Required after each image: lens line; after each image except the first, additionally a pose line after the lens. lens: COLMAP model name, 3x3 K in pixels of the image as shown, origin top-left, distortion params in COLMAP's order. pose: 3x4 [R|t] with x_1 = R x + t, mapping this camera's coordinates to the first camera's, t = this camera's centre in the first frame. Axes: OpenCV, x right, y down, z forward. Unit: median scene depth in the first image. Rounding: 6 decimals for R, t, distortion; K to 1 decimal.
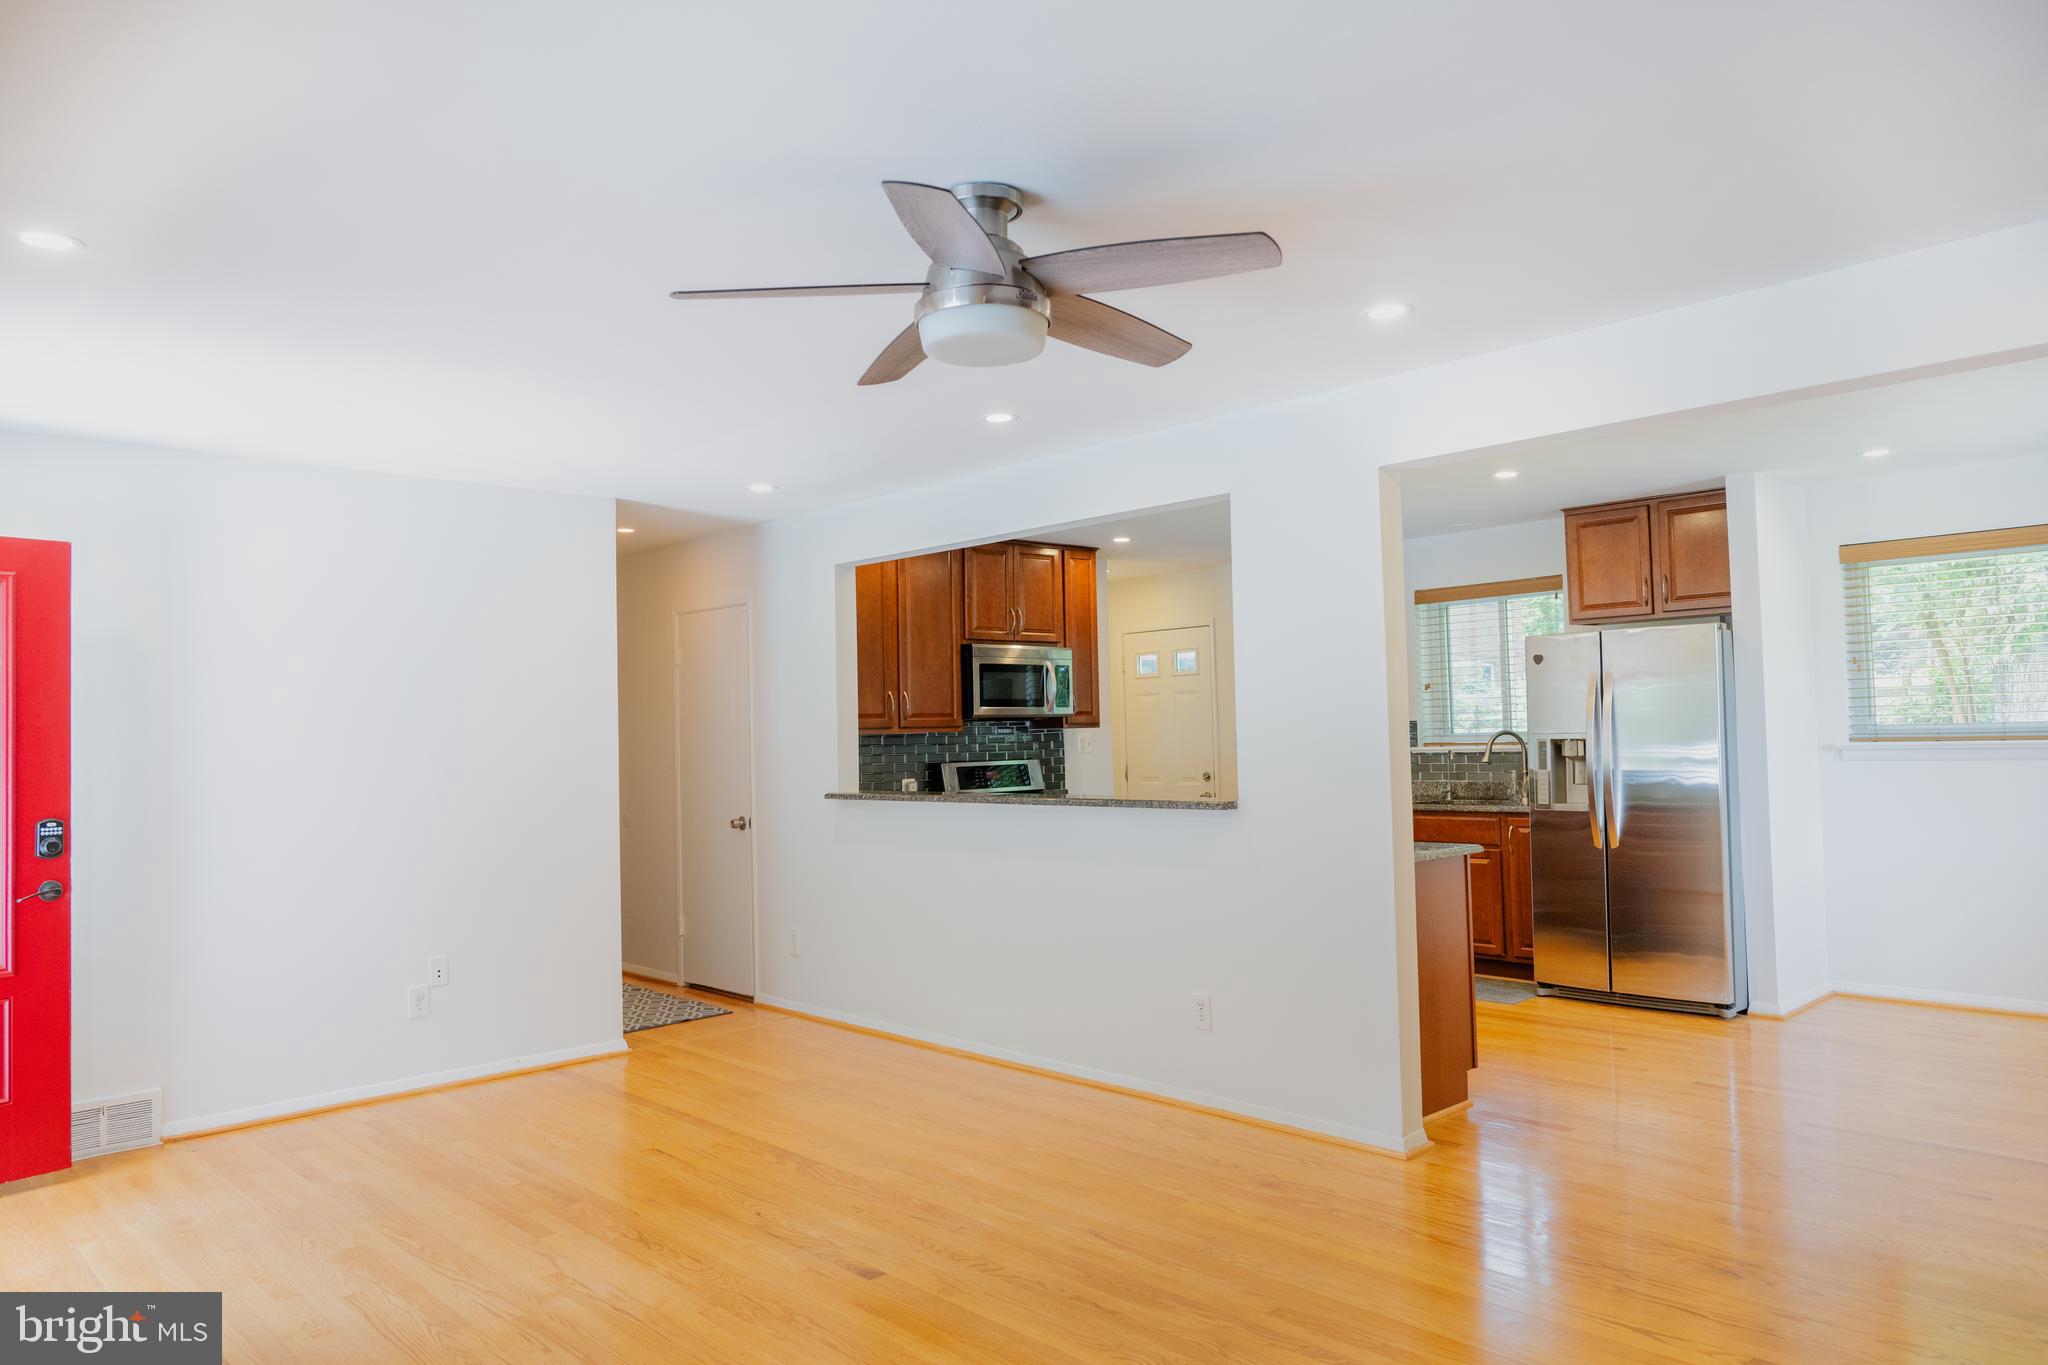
lens RADIAL K [[1366.0, 0, 1028.0], [0, 1366.0, 684.0], [0, 0, 1]] dist [-0.000373, -0.002781]
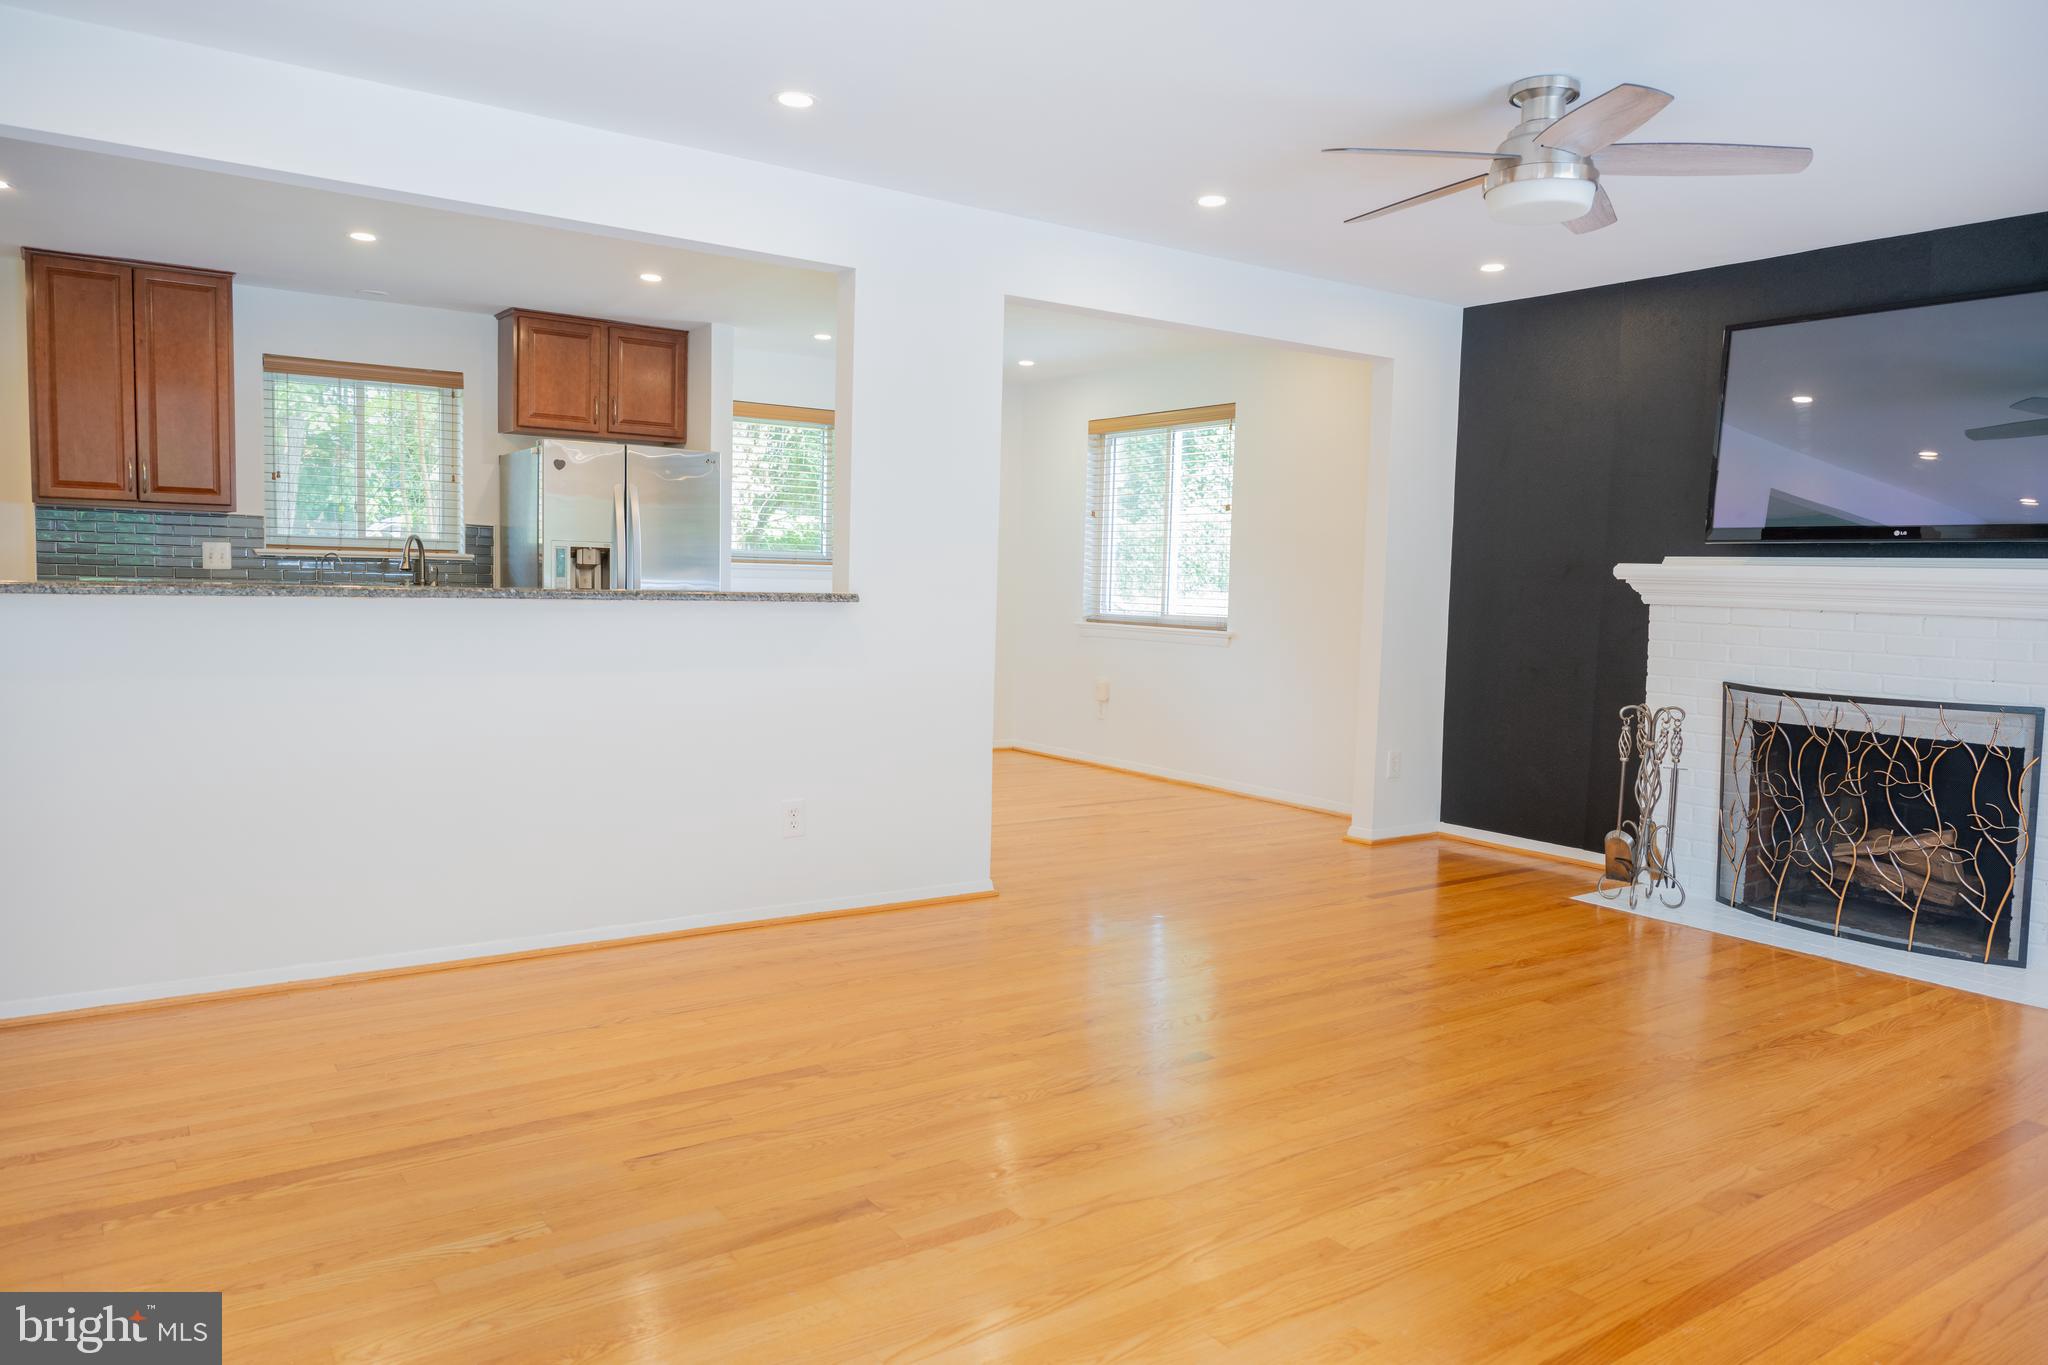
lens RADIAL K [[1386.0, 0, 1027.4], [0, 1386.0, 685.7], [0, 0, 1]] dist [-0.001444, -0.000115]
pose [[0.141425, -0.048845, 0.988743, -0.776861], [-0.065957, 0.996098, 0.058642, 0.081300], [-0.987749, -0.073508, 0.137652, 0.706739]]
